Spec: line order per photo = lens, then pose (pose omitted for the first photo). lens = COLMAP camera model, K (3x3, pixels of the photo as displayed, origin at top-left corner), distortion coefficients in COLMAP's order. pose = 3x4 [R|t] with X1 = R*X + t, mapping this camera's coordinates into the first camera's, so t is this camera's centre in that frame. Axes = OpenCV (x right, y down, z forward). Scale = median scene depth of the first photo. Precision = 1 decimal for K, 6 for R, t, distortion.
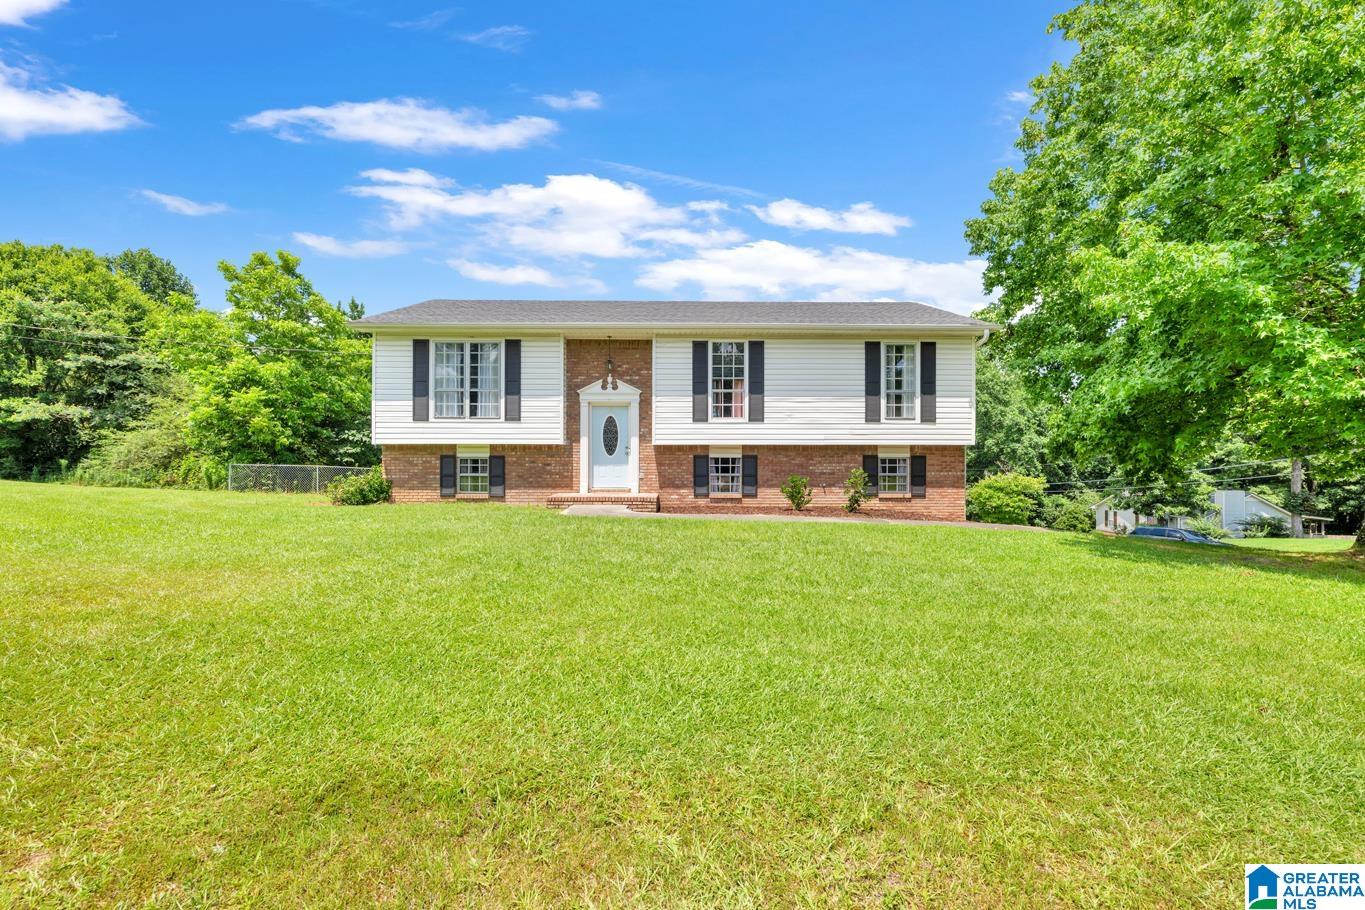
lens RADIAL K [[543.9, 0, 684.5], [0, 543.9, 455.4], [0, 0, 1]] dist [0.003279, -0.000130]
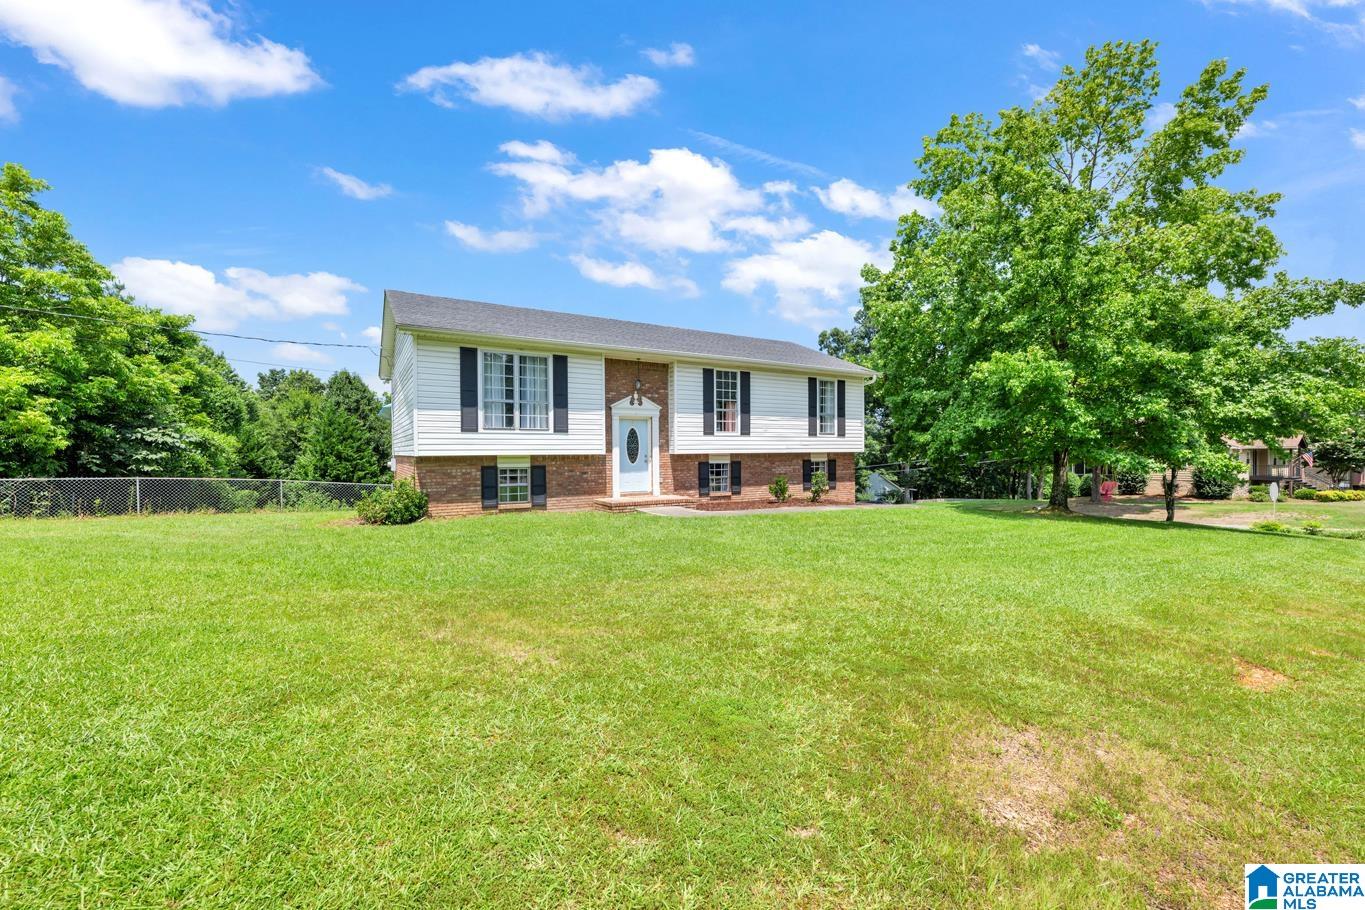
lens RADIAL K [[543.9, 0, 685.7], [0, 543.9, 455.4], [0, 0, 1]] dist [0.003279, -0.000130]
pose [[0.864144, -0.010480, 0.503135, -0.624022], [0.001731, 0.999839, 0.017853, -0.037217], [-0.503241, -0.014557, 0.864023, -0.032740]]
